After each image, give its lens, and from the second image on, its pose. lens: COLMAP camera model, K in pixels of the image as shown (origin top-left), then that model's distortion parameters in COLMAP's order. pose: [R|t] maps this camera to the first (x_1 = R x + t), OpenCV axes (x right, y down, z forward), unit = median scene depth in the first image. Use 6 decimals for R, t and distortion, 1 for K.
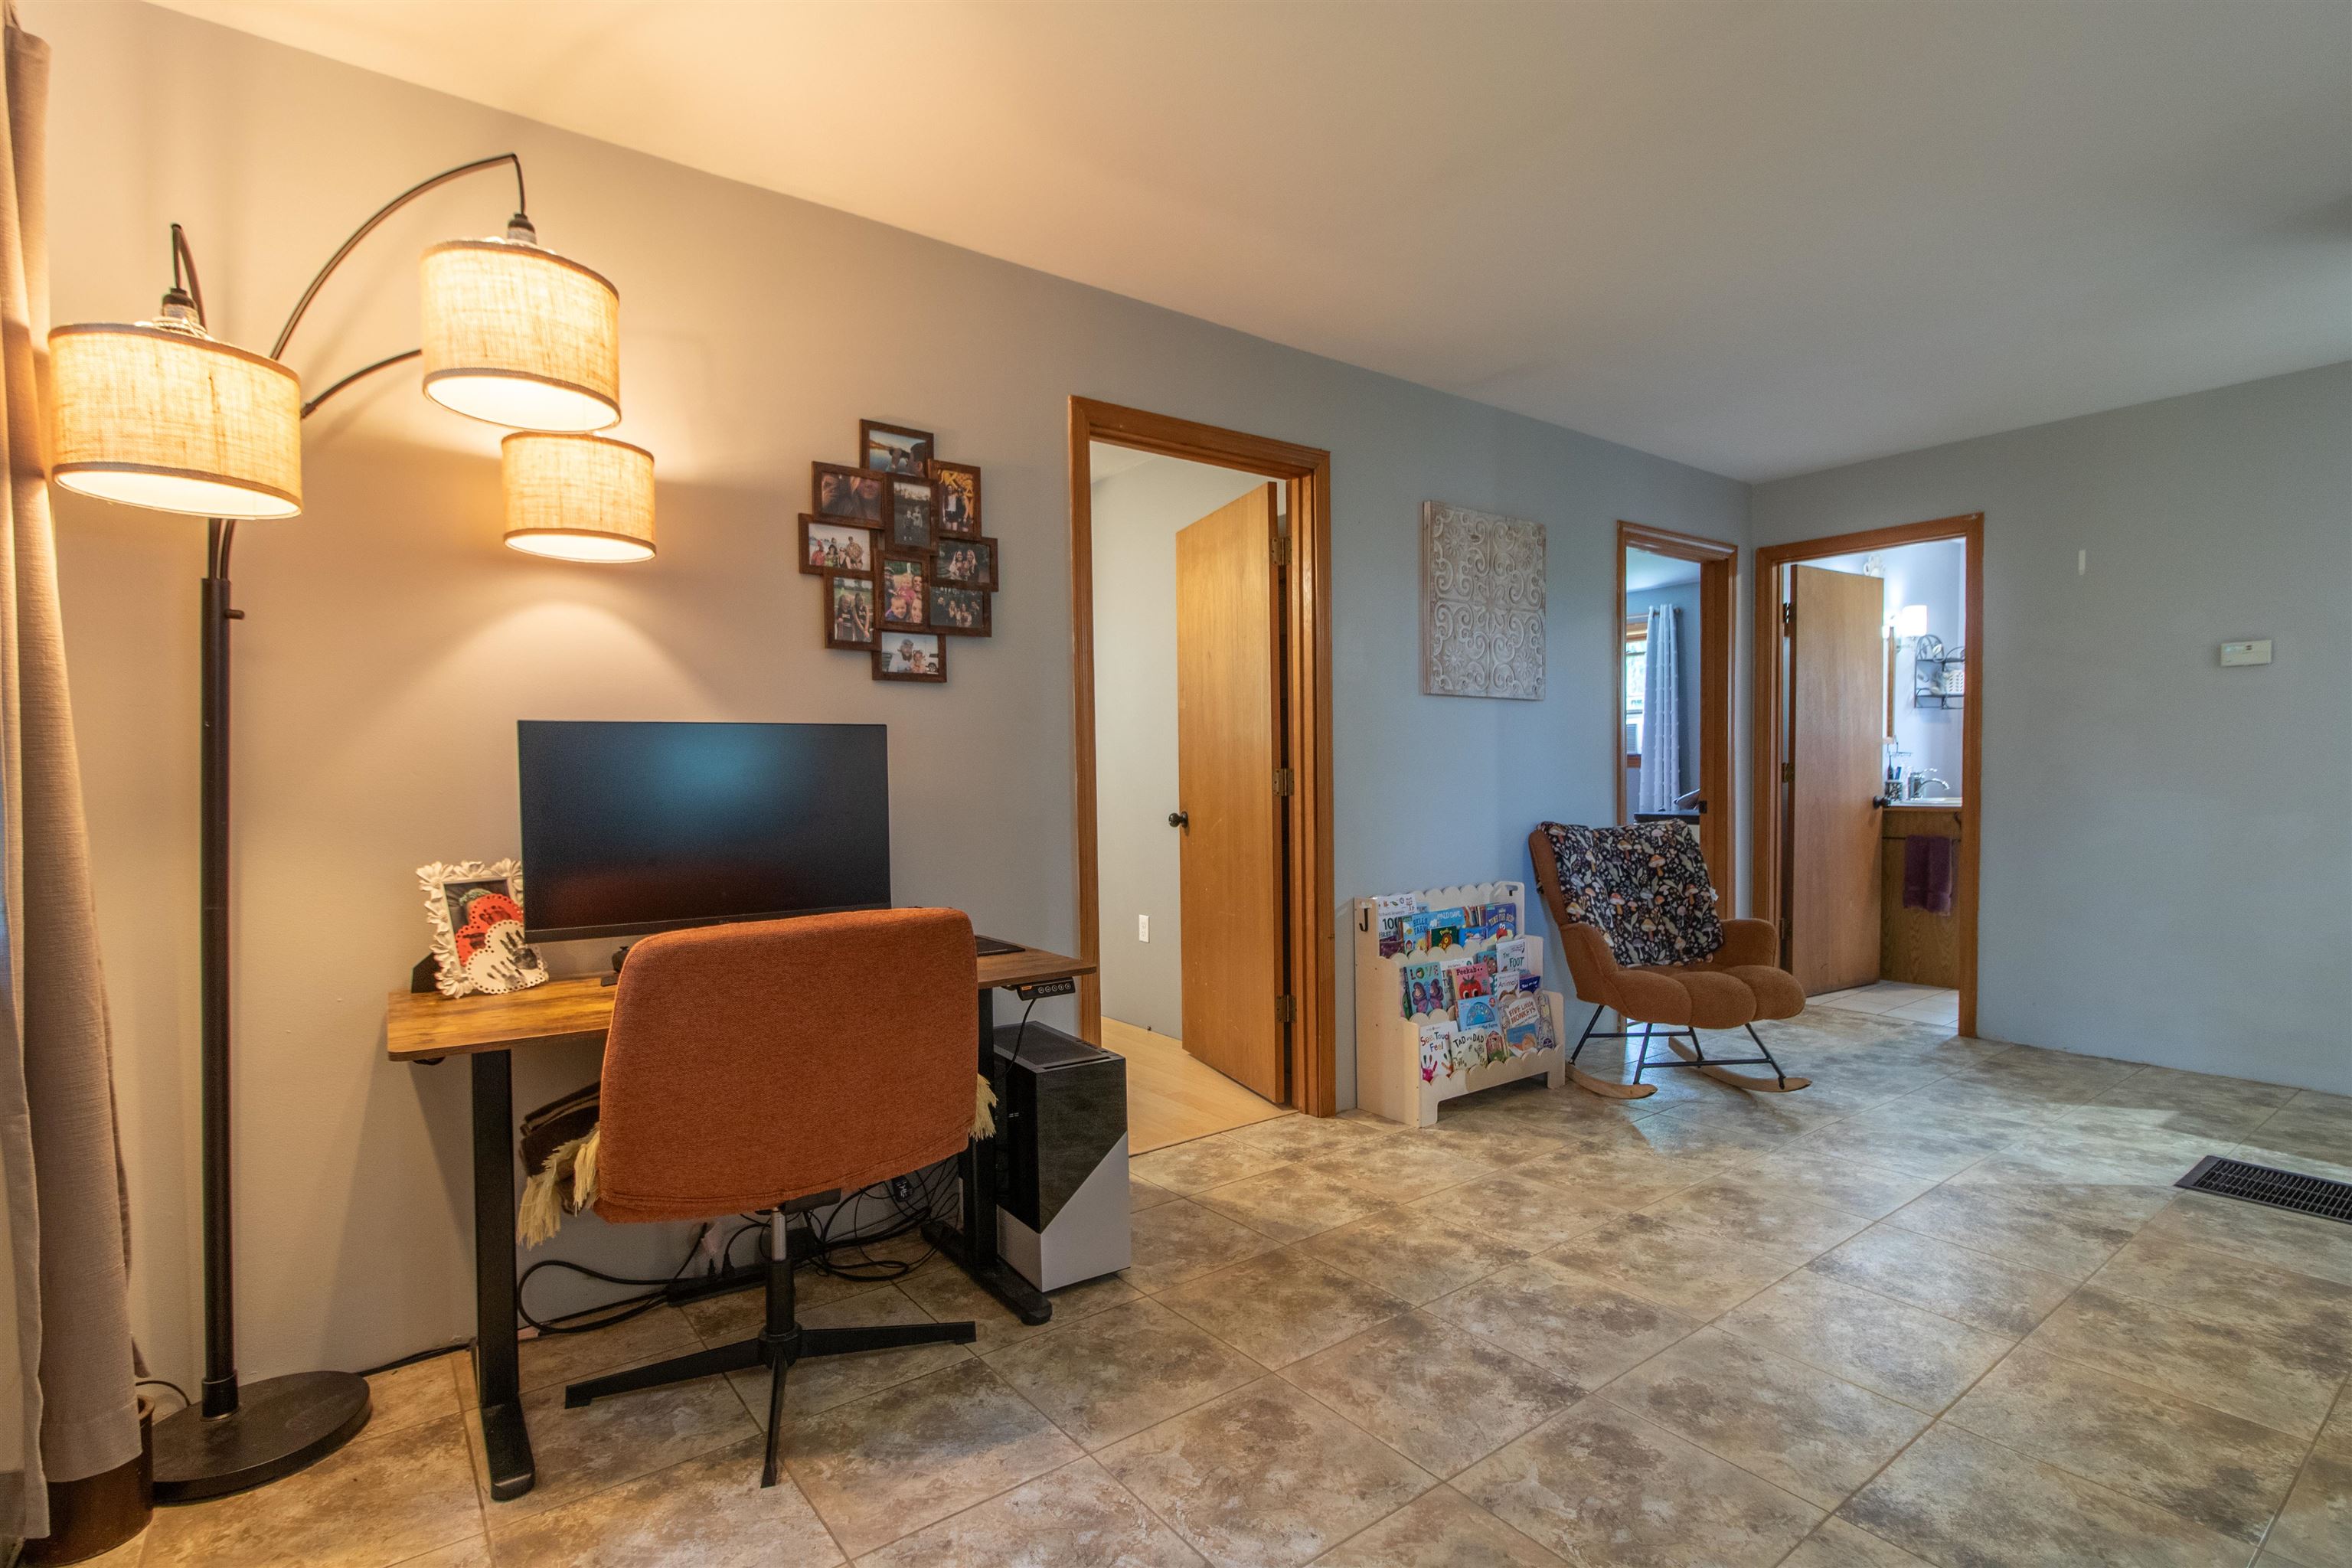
lens RADIAL K [[1096.6, 0, 1183.8], [0, 1096.6, 787.4], [0, 0, 1]] dist [-0.004932, 0.000607]
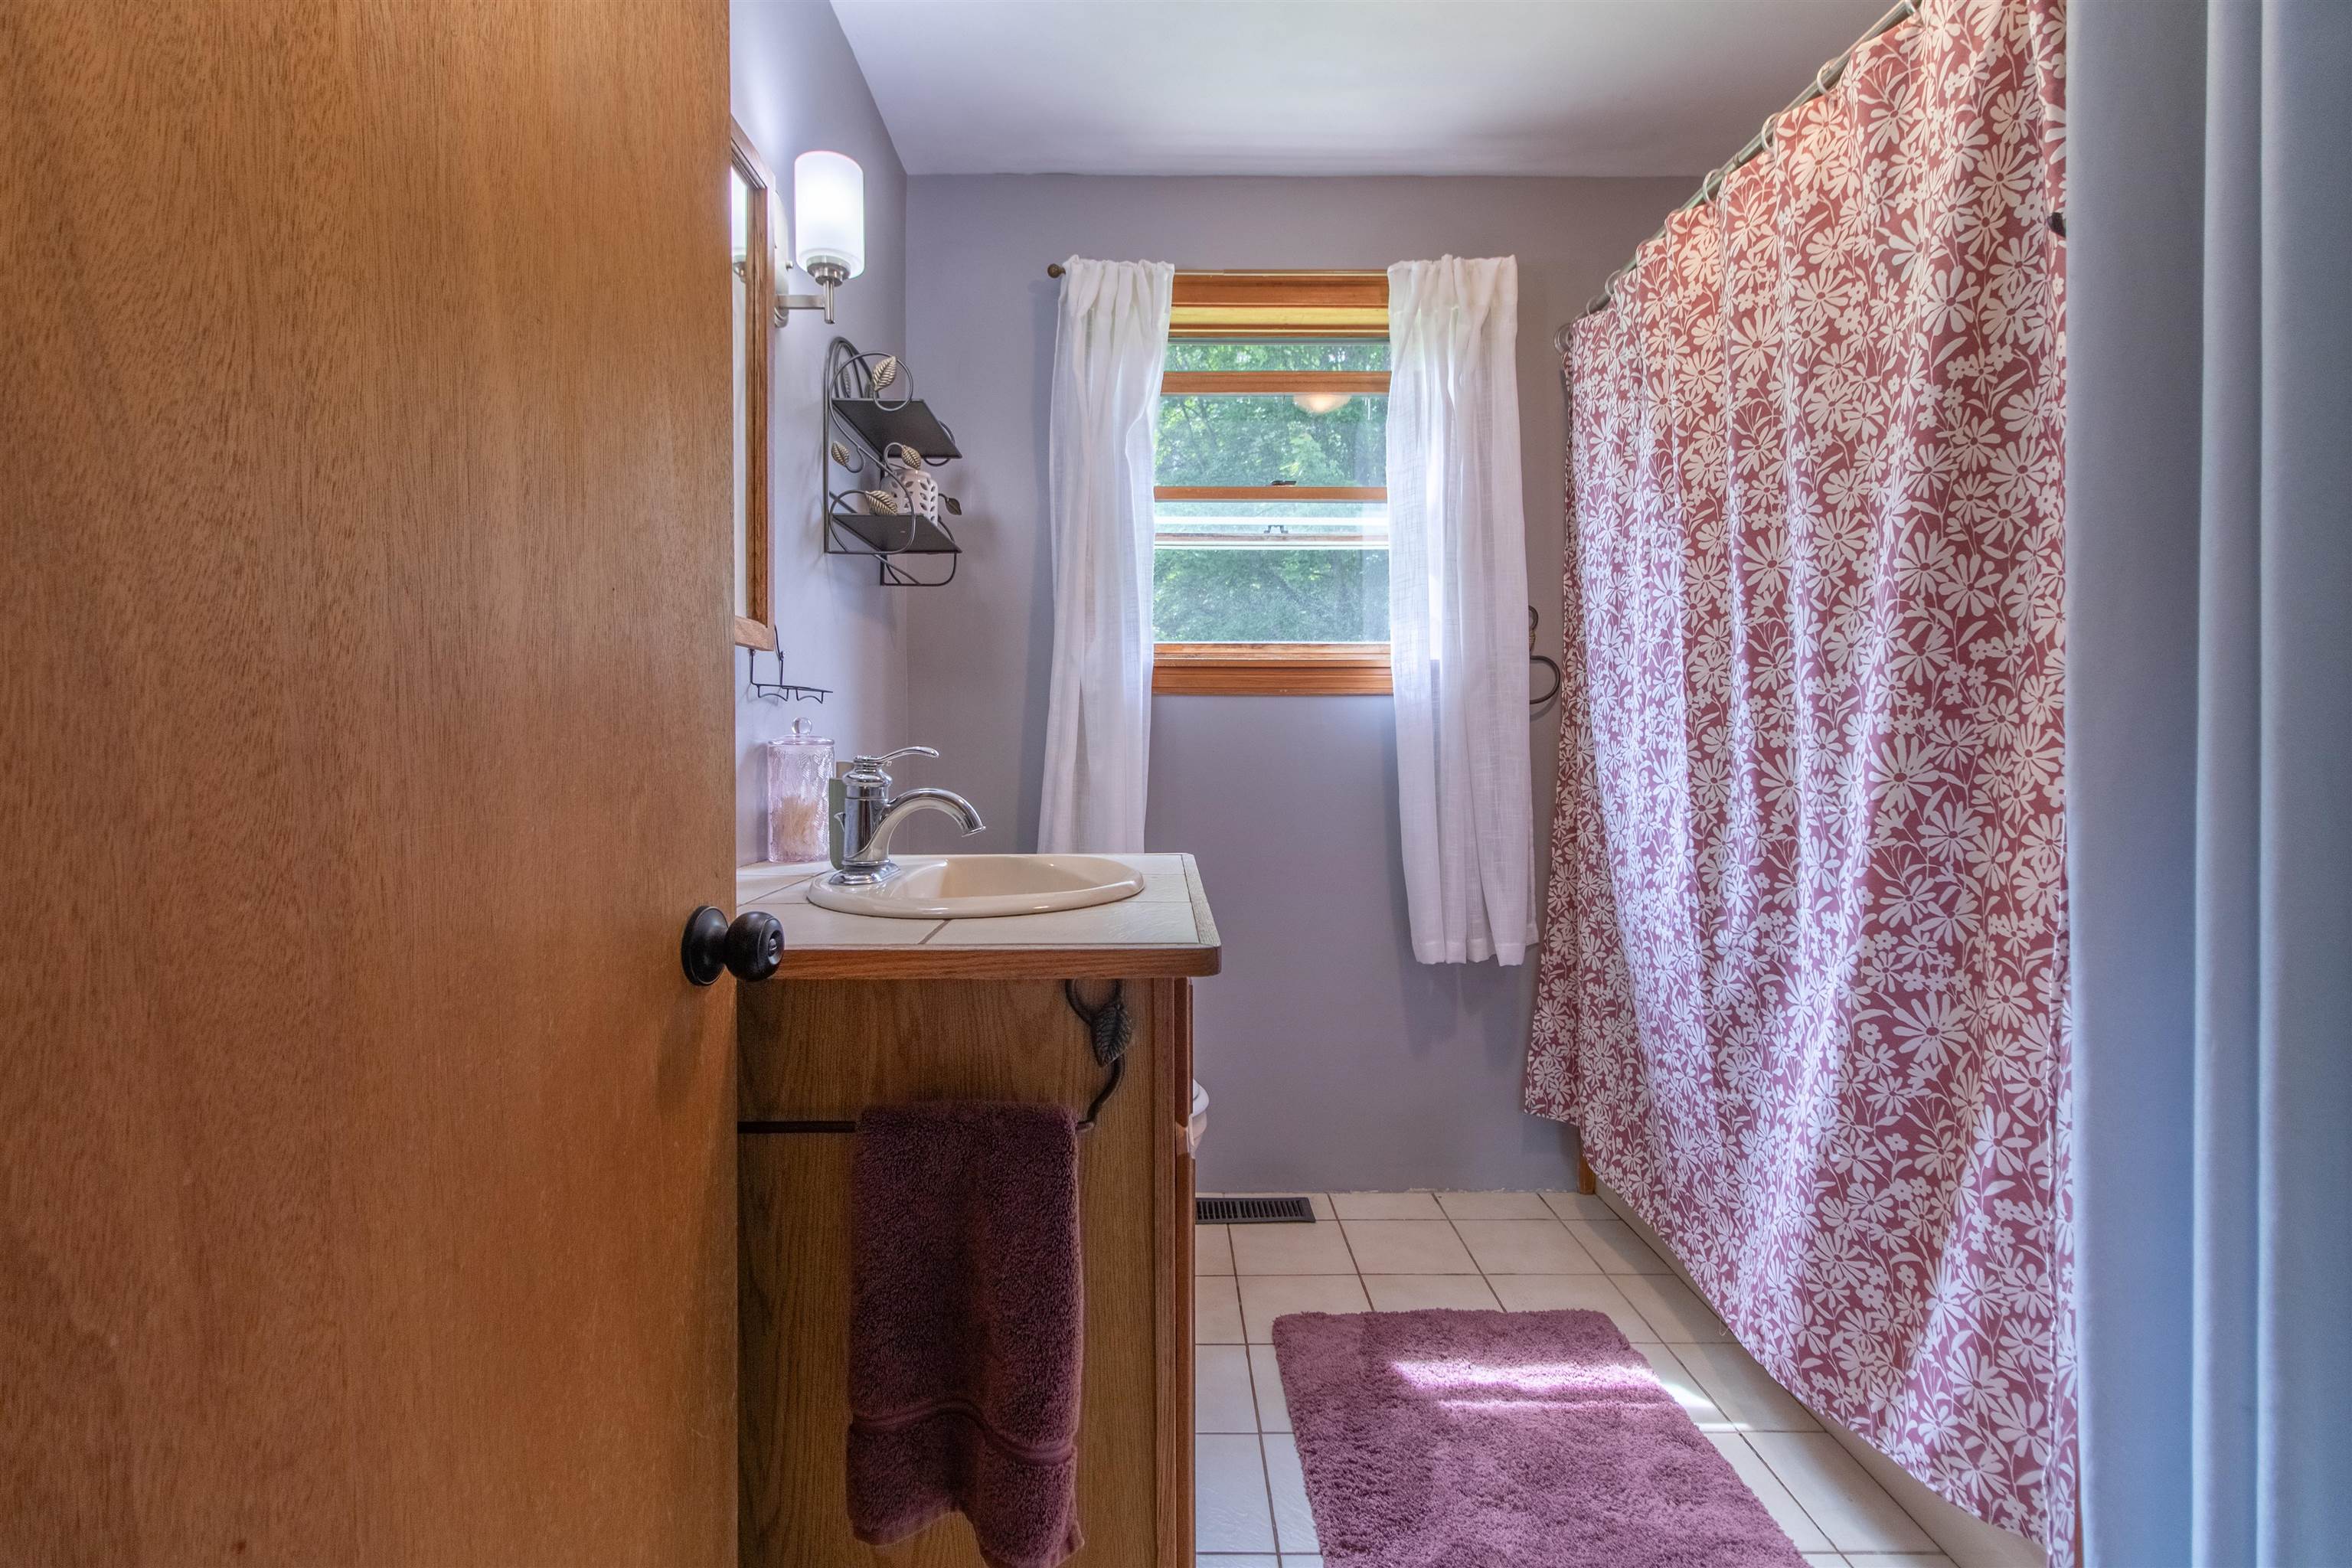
lens RADIAL K [[1096.6, 0, 1172.2], [0, 1096.6, 769.4], [0, 0, 1]] dist [-0.004932, 0.000607]
pose [[0.583483, -0.011413, 0.812045, 0.524781], [0.011116, 0.999920, 0.006066, -0.012111], [-0.812049, 0.005487, 0.583563, 0.820684]]
